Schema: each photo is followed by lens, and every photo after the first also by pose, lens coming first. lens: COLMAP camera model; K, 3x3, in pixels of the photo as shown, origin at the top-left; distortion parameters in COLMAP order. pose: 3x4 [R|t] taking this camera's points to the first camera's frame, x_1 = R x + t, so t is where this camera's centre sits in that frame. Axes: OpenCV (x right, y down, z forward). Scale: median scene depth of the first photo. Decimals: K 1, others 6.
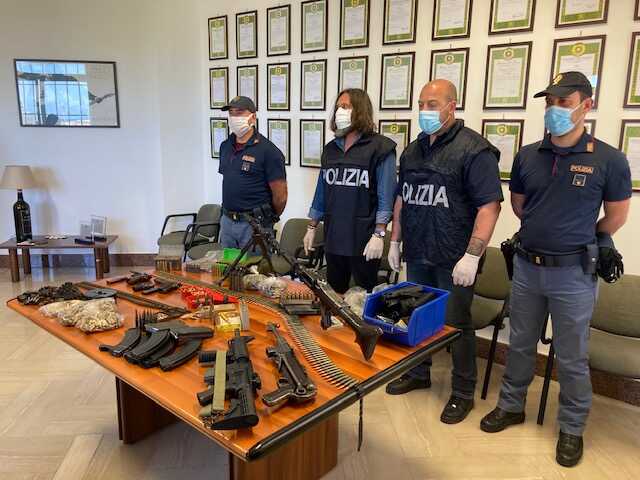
lens RADIAL K [[535.0, 0, 322.4], [0, 535.0, 241.4], [0, 0, 1]] dist [0.026113, -0.005860]
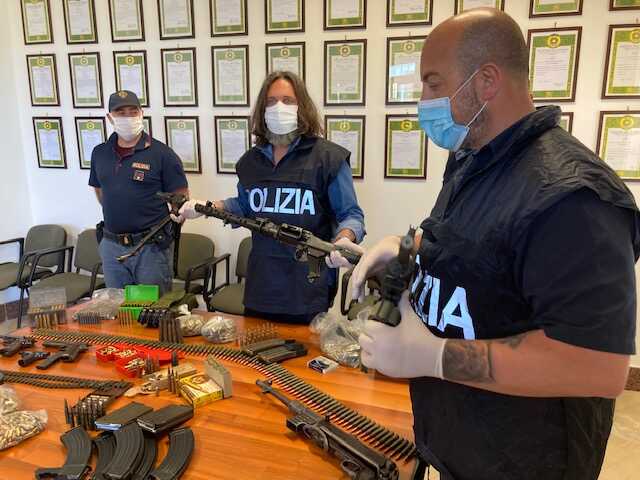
lens RADIAL K [[535.0, 0, 304.5], [0, 535.0, 227.6], [0, 0, 1]] dist [0.026113, -0.005860]
pose [[0.927604, -0.090054, 0.362548, -0.202854], [0.096634, 0.995320, -0.000015, -0.041598], [-0.360850, 0.035048, 0.931965, 0.172157]]
